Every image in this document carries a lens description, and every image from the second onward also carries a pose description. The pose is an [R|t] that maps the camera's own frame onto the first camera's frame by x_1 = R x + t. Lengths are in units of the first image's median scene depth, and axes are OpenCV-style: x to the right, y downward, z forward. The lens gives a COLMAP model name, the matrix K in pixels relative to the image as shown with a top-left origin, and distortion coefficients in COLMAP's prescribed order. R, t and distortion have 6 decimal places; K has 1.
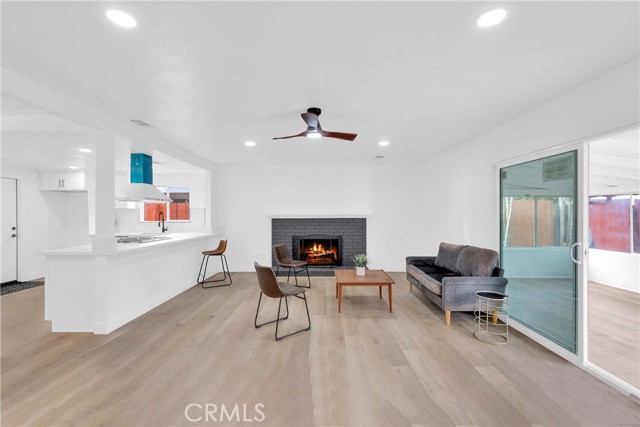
lens RADIAL K [[280.3, 0, 320.2], [0, 280.3, 213.4], [0, 0, 1]] dist [-0.002016, -0.000596]
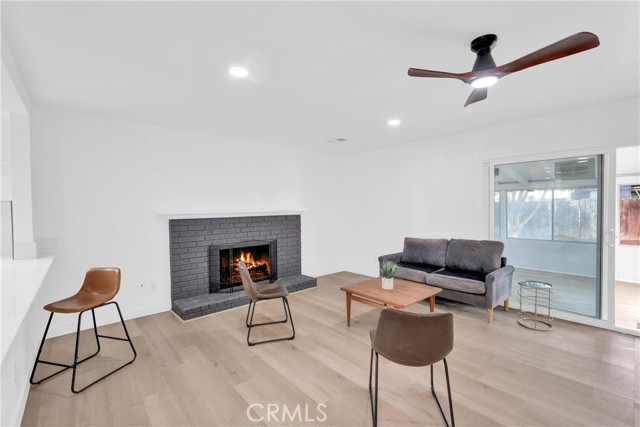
lens RADIAL K [[280.3, 0, 321.4], [0, 280.3, 209.3], [0, 0, 1]] dist [-0.002016, -0.000596]
pose [[0.747439, -0.012435, 0.664214, -0.480299], [0.012825, 0.999909, 0.004288, -0.002504], [-0.664207, 0.005313, 0.747530, 0.521101]]
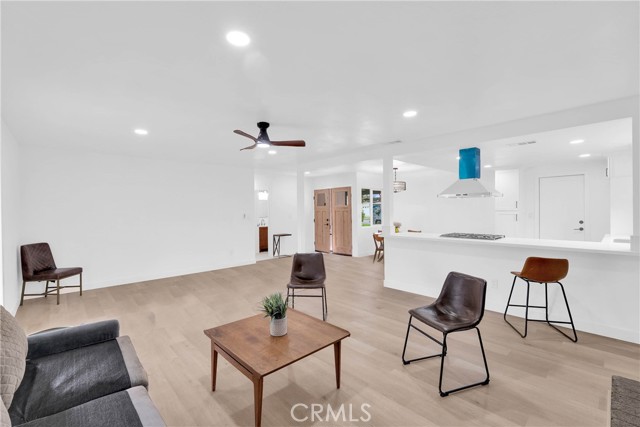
lens RADIAL K [[280.3, 0, 322.2], [0, 280.3, 211.1], [0, 0, 1]] dist [-0.002016, -0.000596]
pose [[-0.715576, 0.010339, -0.698459, 0.423538], [0.011885, 0.999926, 0.002626, -0.002598], [0.698434, -0.006422, -0.715645, 1.355677]]
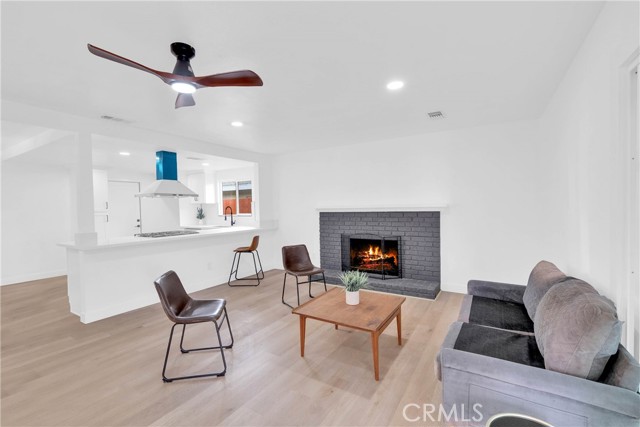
lens RADIAL K [[280.3, 0, 318.8], [0, 280.3, 213.1], [0, 0, 1]] dist [-0.002016, -0.000596]
pose [[0.853774, -0.000333, -0.520644, 0.391683], [0.015678, 0.999563, 0.025070, -0.001100], [0.520408, -0.029567, 0.853406, 0.405769]]
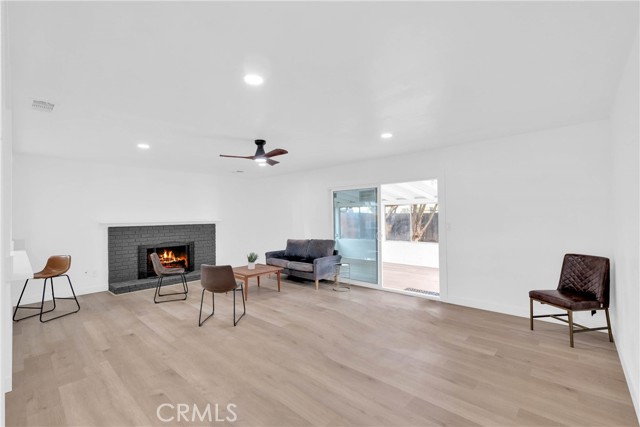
lens RADIAL K [[280.3, 0, 320.8], [0, 280.3, 211.9], [0, 0, 1]] dist [-0.002016, -0.000596]
pose [[0.670636, 0.005805, 0.741764, -0.546694], [0.013365, 0.999712, -0.019907, -0.003068], [-0.741666, 0.023264, 0.670366, -0.061871]]
